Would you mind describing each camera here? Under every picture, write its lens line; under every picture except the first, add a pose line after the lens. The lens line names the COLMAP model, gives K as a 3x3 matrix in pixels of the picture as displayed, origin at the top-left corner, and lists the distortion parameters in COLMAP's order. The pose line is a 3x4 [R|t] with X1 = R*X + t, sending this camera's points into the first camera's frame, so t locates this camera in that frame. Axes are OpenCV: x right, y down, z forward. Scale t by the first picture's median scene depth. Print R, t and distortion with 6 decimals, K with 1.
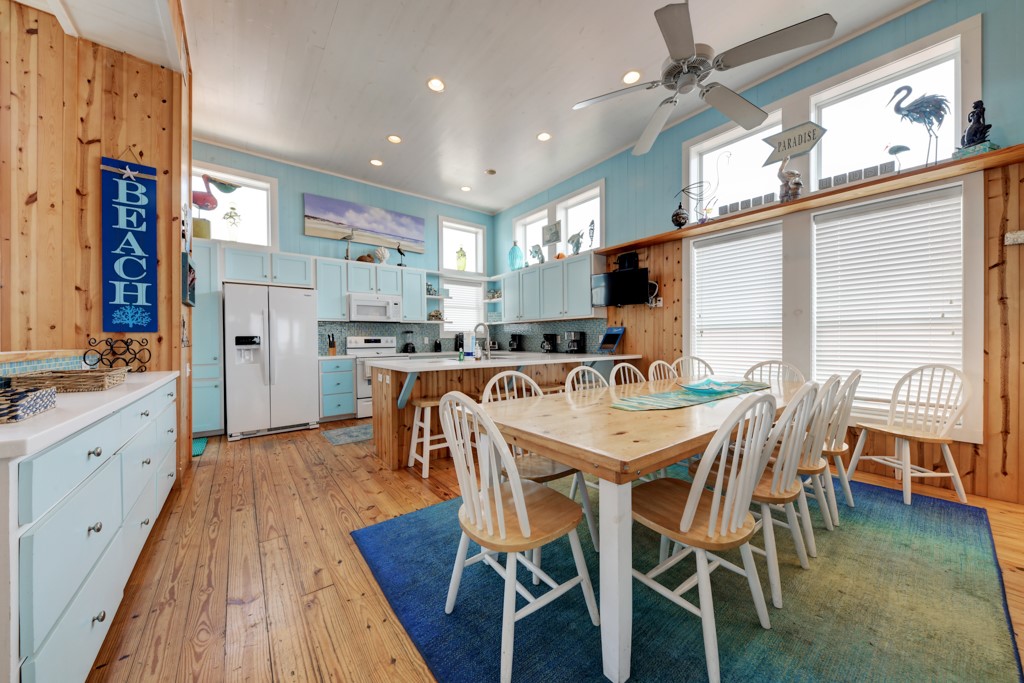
lens RADIAL K [[355.2, 0, 515.2], [0, 355.2, 340.9], [0, 0, 1]] dist [0.014843, -0.004937]
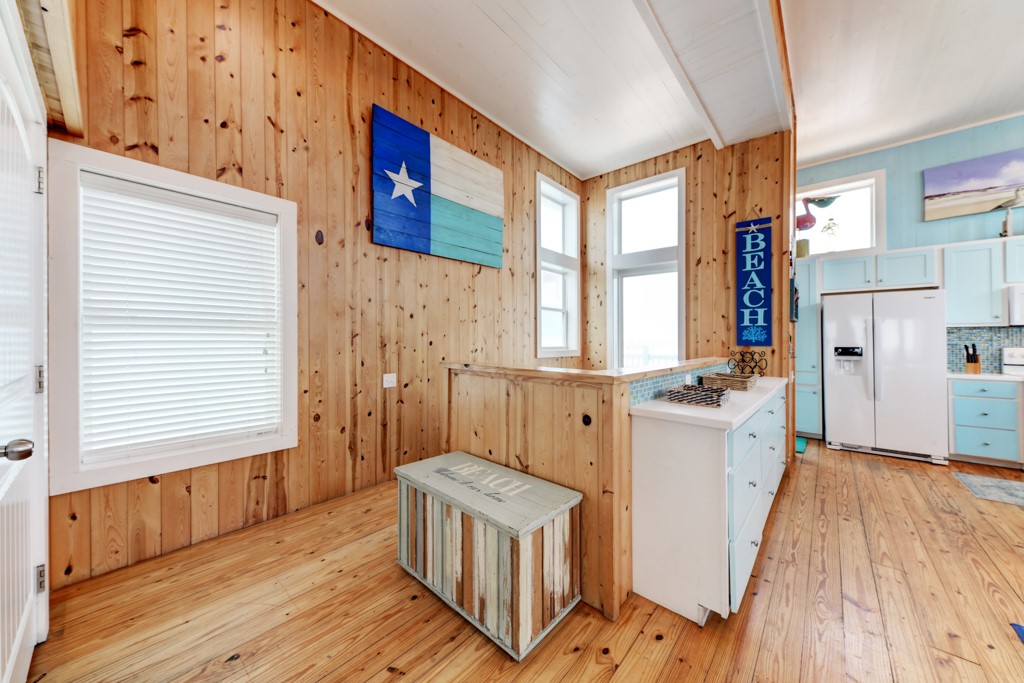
lens RADIAL K [[355.2, 0, 506.0], [0, 355.2, 336.5], [0, 0, 1]] dist [0.014843, -0.004937]
pose [[0.180825, -0.006455, -0.983494, 0.060532], [-0.006505, 0.999949, -0.007759, -0.034864], [0.983494, 0.007801, 0.180774, -0.122454]]
